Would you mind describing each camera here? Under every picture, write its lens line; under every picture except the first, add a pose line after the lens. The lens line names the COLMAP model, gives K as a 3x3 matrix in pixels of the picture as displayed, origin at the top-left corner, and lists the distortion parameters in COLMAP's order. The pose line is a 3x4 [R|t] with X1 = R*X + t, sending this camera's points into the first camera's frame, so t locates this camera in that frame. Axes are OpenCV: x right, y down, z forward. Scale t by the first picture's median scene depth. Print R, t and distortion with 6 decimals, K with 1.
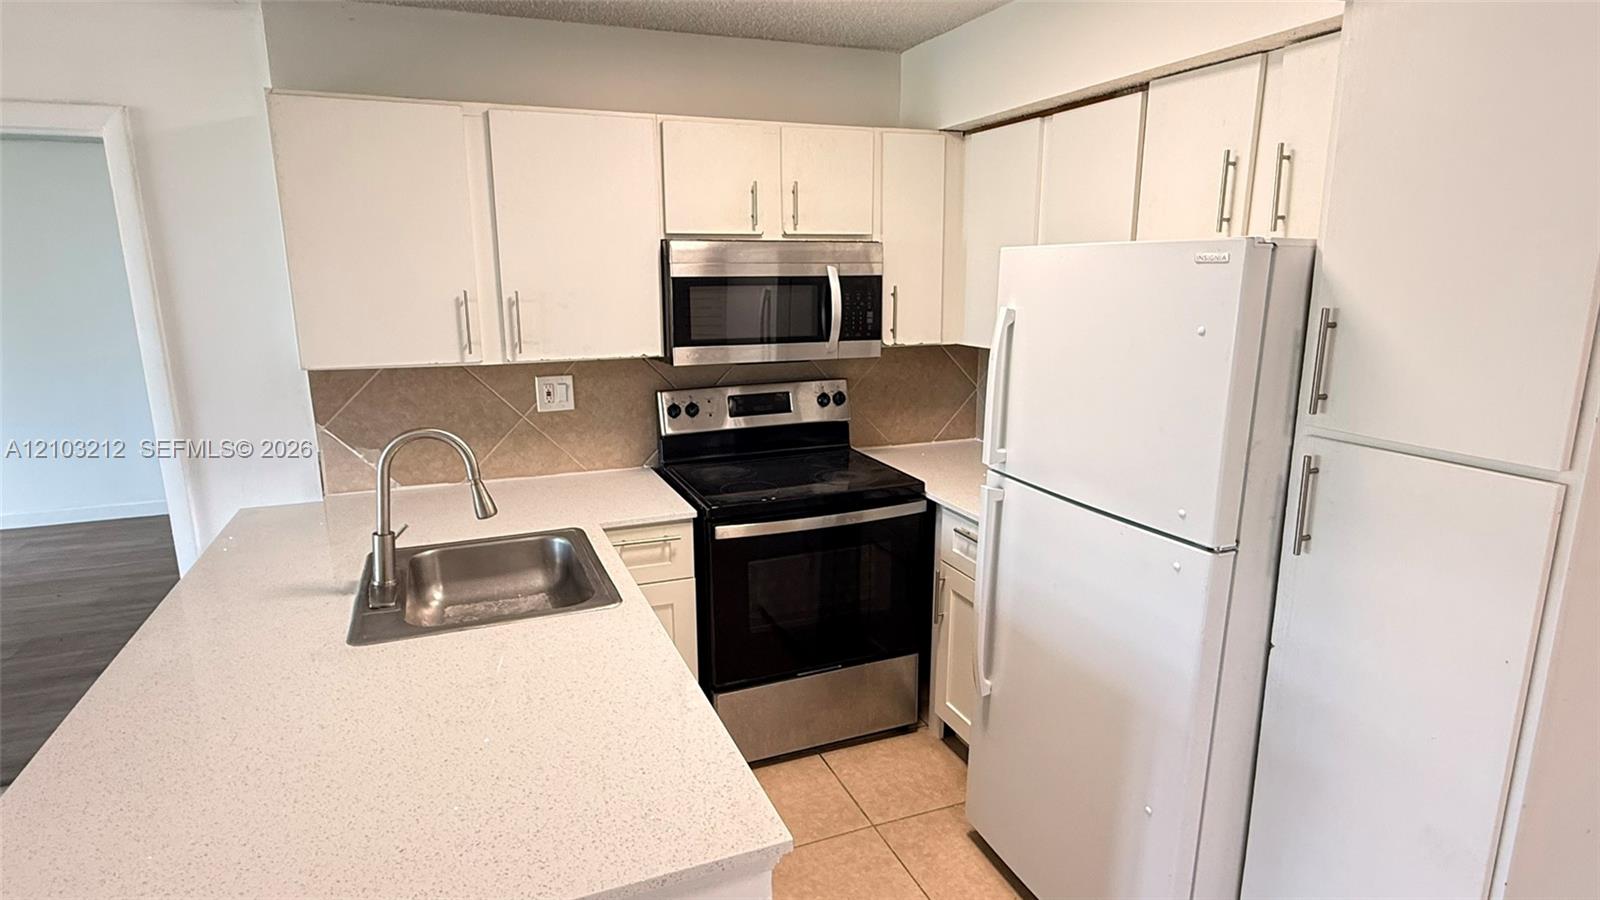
lens RADIAL K [[846.2, 0, 800.0], [0, 846.2, 450.0], [0, 0, 1]] dist [0.002907, 0.000411]
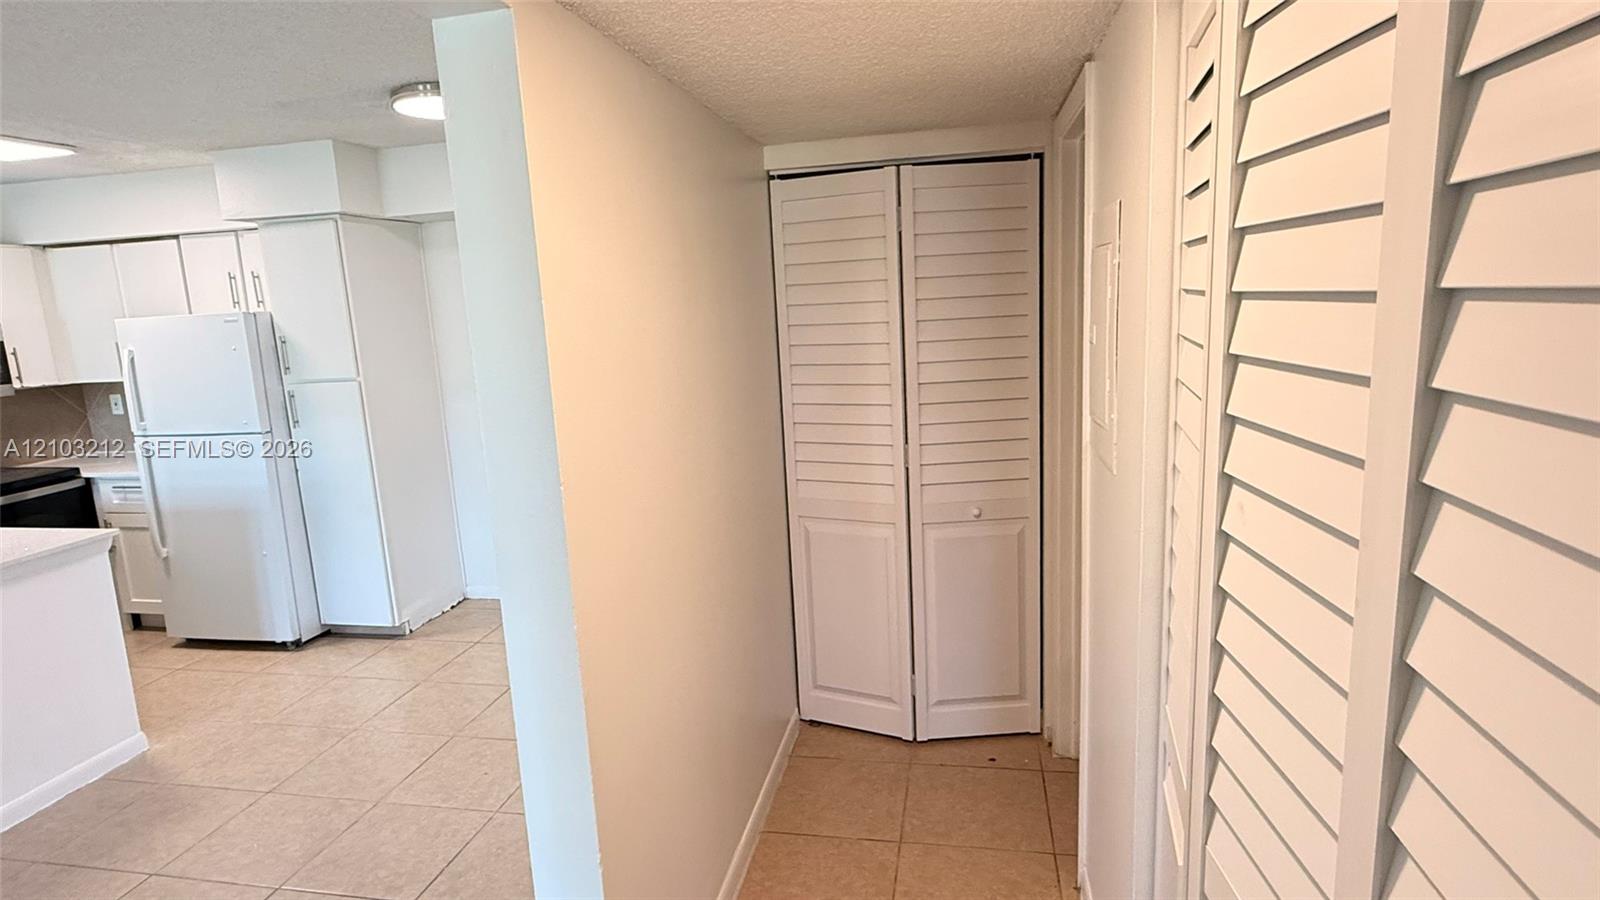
lens RADIAL K [[838.7, 0, 755.8], [0, 838.7, 464.0], [0, 0, 1]] dist [0.001139, 0.000328]
pose [[0.556214, -0.171060, 0.813243, -0.441641], [0.220611, 0.973868, 0.053960, 0.235754], [-0.801222, 0.149397, 0.579416, -0.958766]]
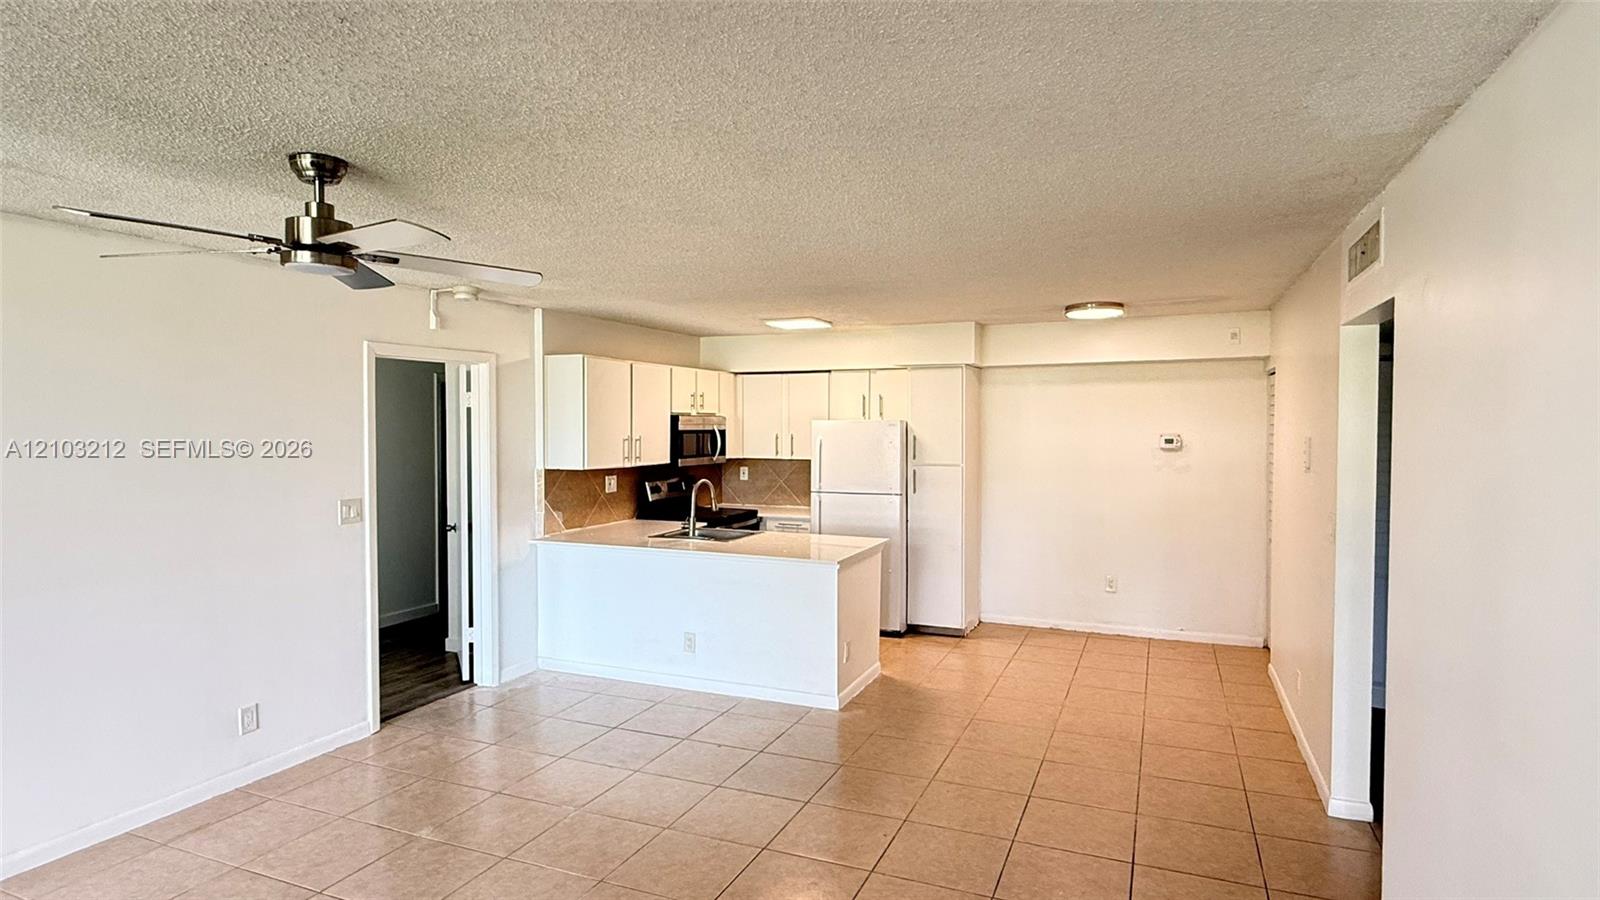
lens RADIAL K [[846.2, 0, 800.0], [0, 846.2, 450.0], [0, 0, 1]] dist [0.002907, 0.000411]
pose [[0.707148, -0.014141, 0.706924, -1.606532], [0.145550, 0.981299, -0.125966, 0.206363], [-0.691922, 0.191969, 0.695982, -0.908505]]
